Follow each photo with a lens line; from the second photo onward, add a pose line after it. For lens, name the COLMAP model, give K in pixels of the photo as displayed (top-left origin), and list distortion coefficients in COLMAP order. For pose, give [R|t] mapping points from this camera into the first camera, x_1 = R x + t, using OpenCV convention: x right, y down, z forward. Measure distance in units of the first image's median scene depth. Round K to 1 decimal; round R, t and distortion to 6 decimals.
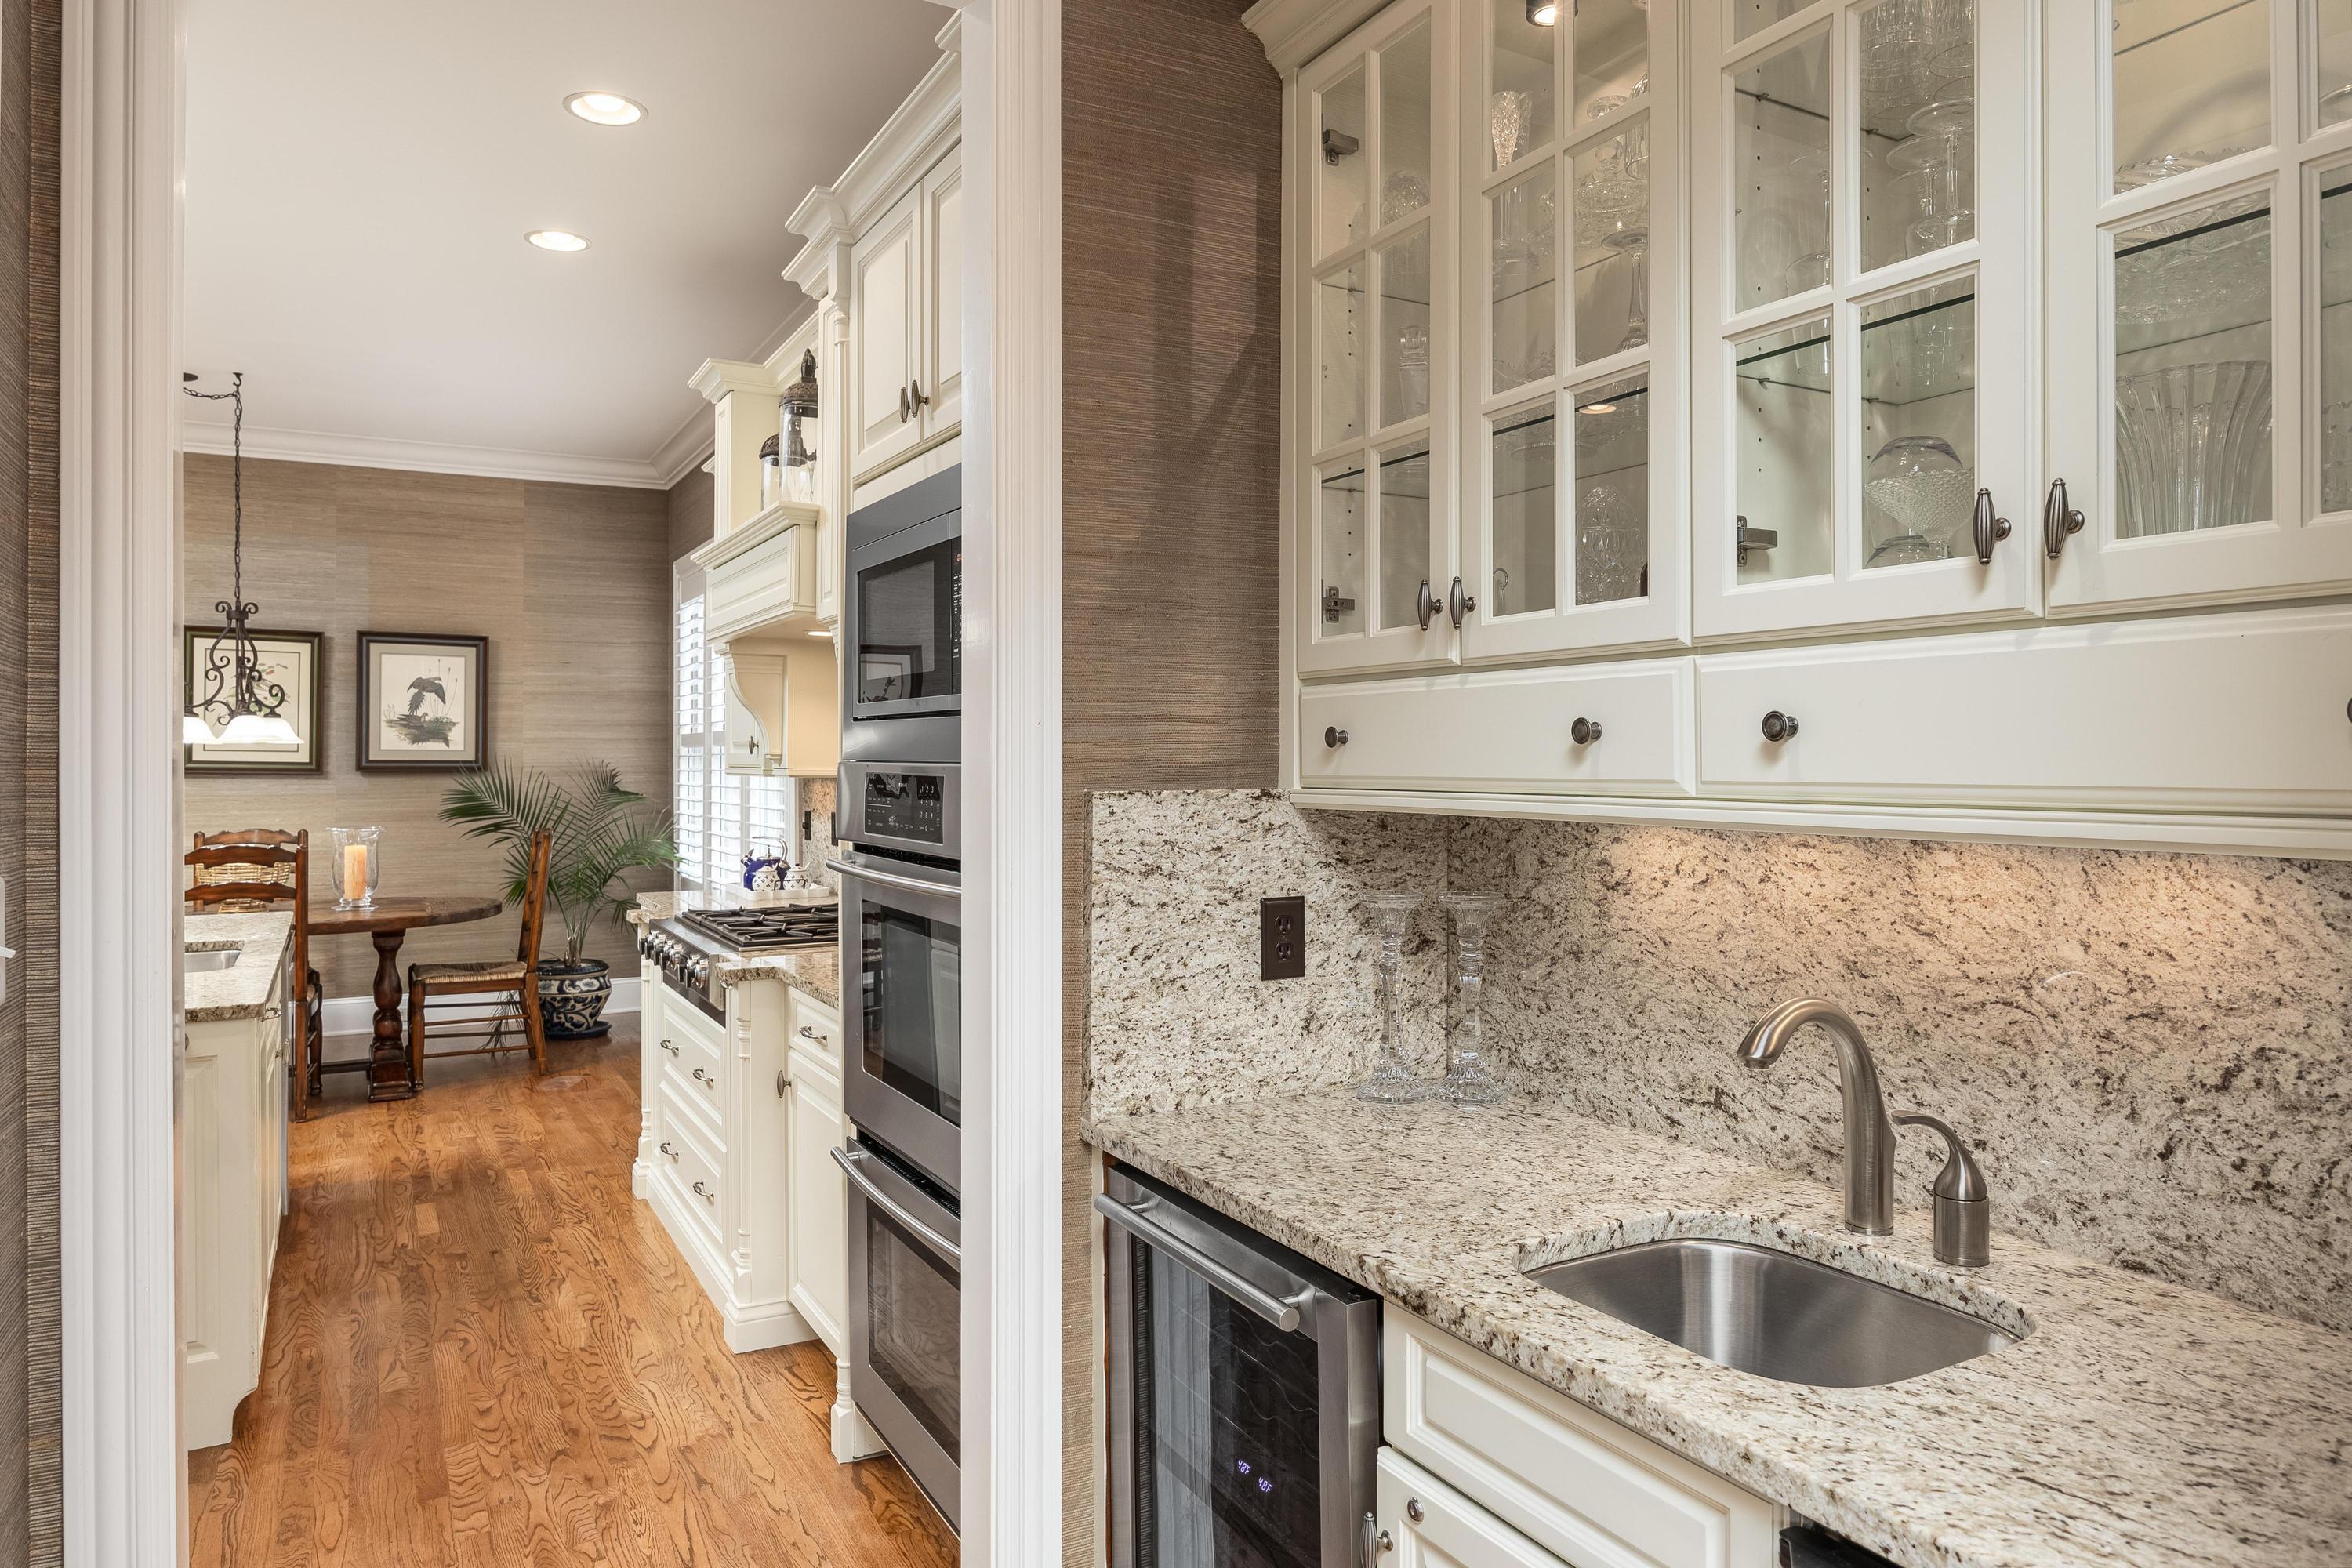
lens RADIAL K [[1524.7, 0, 1186.4], [0, 1524.7, 769.3], [0, 0, 1]] dist [-0.006632, -0.002384]
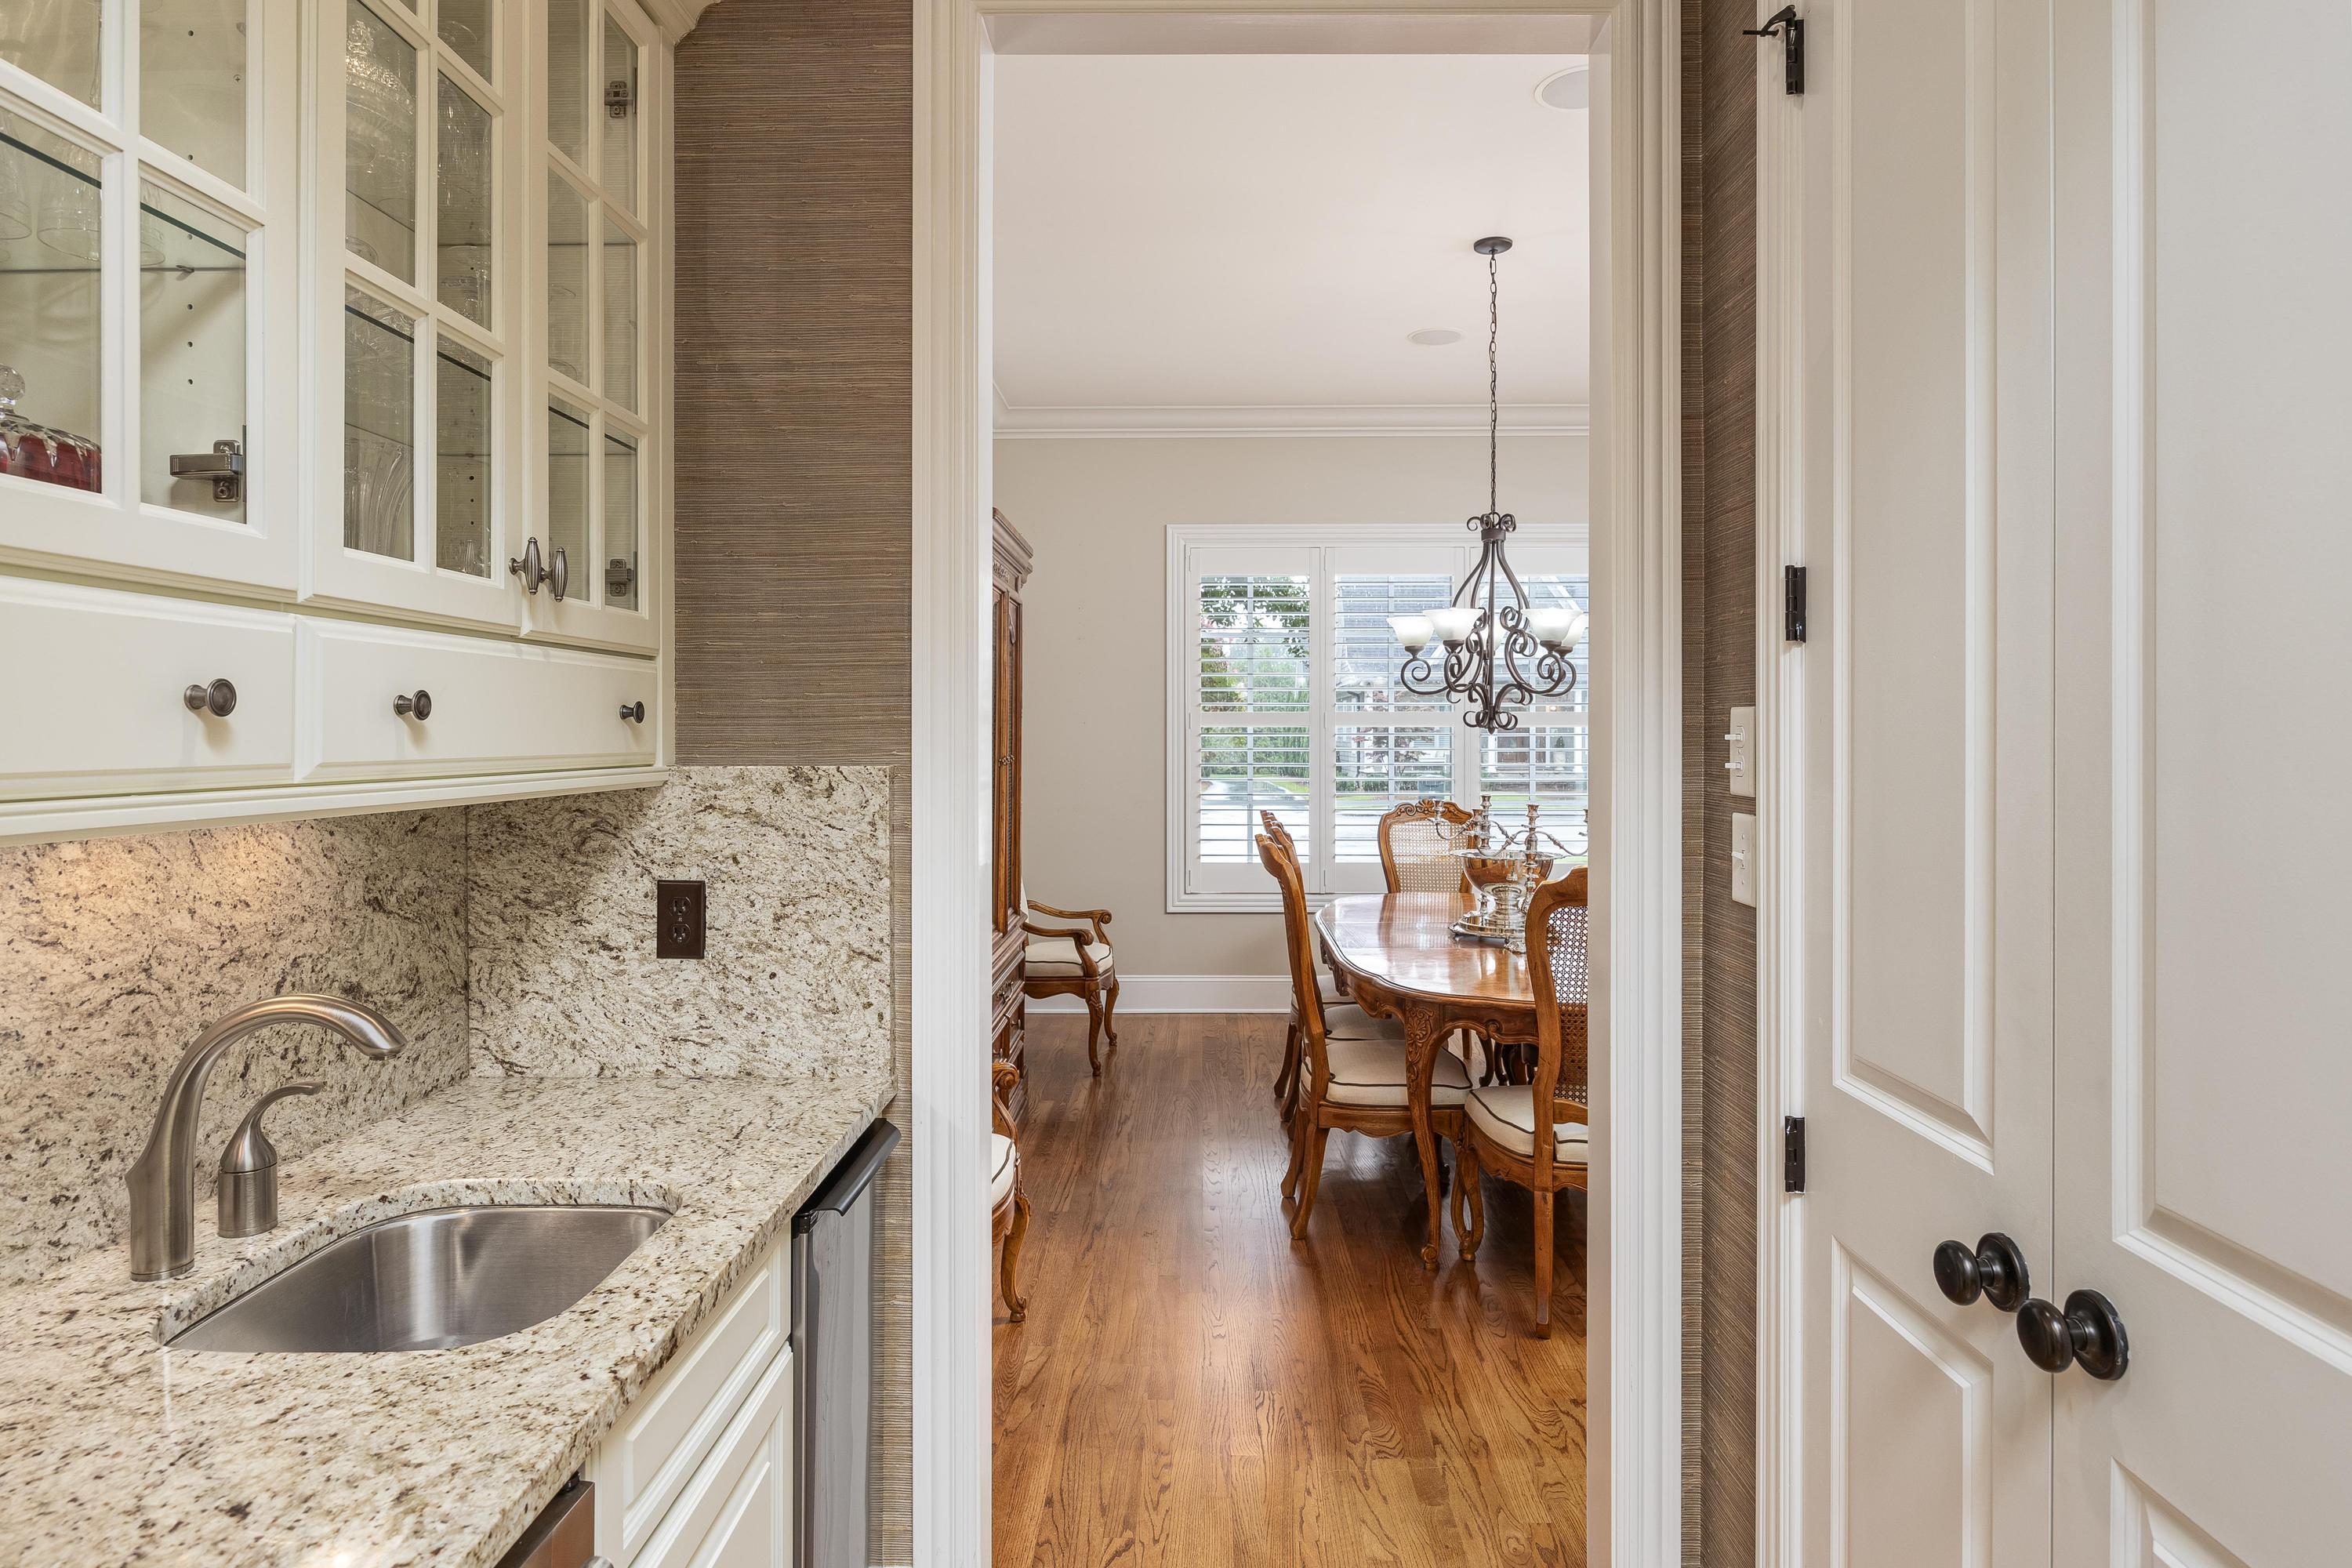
lens RADIAL K [[1317.4, 0, 1183.8], [0, 1317.4, 746.8], [0, 0, 1]] dist [0.000287, 0.001048]
pose [[-0.869778, -0.004799, 0.493420, -0.460030], [0.002948, 0.999884, 0.014923, -0.011805], [-0.493434, 0.014434, -0.869663, 1.426124]]
